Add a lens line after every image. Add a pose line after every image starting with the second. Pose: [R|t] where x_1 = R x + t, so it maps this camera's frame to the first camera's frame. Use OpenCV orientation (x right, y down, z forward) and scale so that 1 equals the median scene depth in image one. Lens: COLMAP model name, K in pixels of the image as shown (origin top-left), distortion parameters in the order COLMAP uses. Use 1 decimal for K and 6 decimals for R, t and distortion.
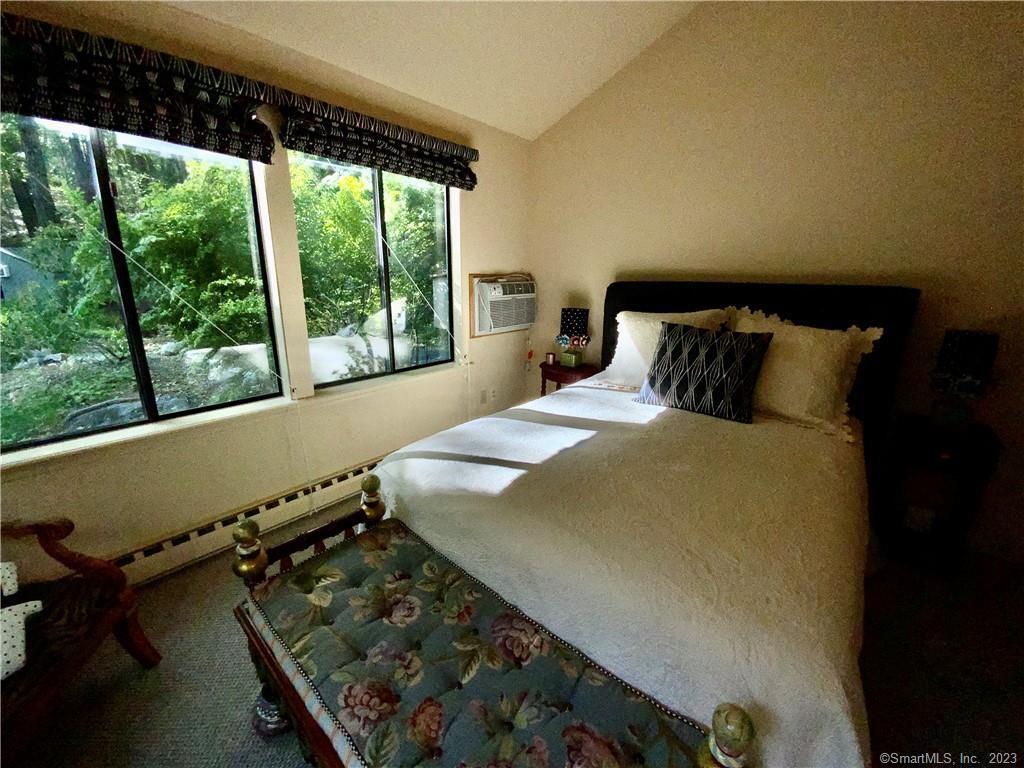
lens RADIAL K [[412.7, 0, 515.4], [0, 412.7, 386.3], [0, 0, 1]] dist [0.037294, -0.028281]
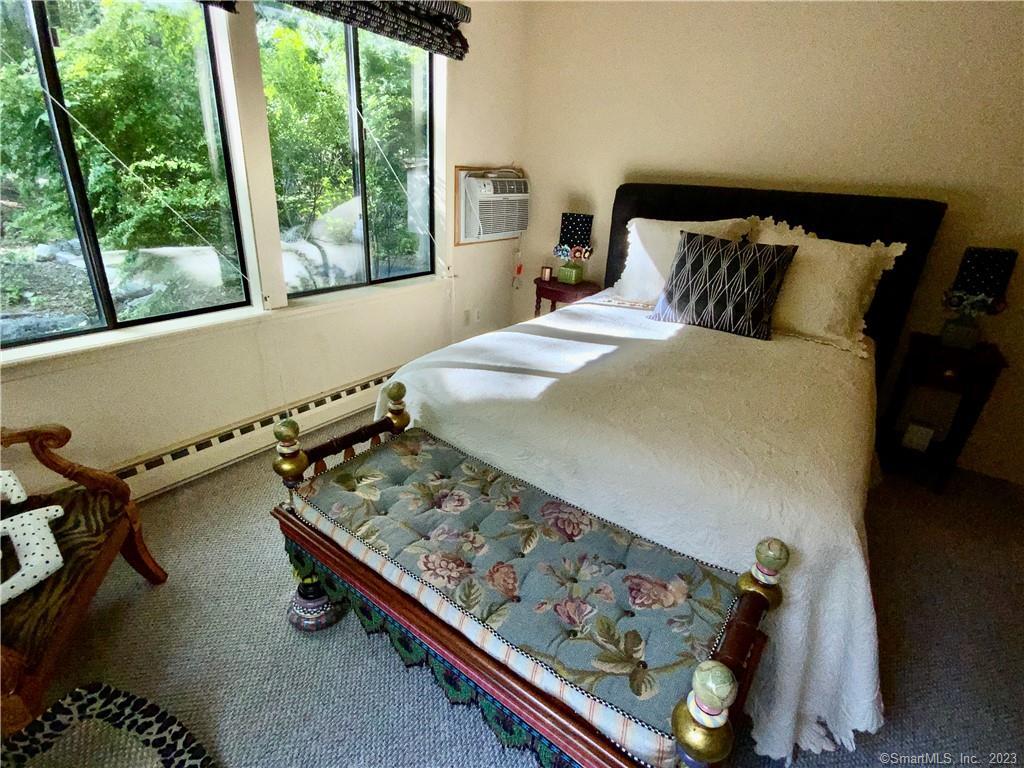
lens RADIAL K [[507.7, 0, 512.0], [0, 507.7, 384.0], [0, 0, 1]] dist [0.040058, -0.035741]
pose [[0.995521, 0.003769, 0.094464, -0.139802], [-0.015851, 0.991713, 0.127488, 0.046727], [-0.093201, -0.128415, 0.987331, -0.130121]]
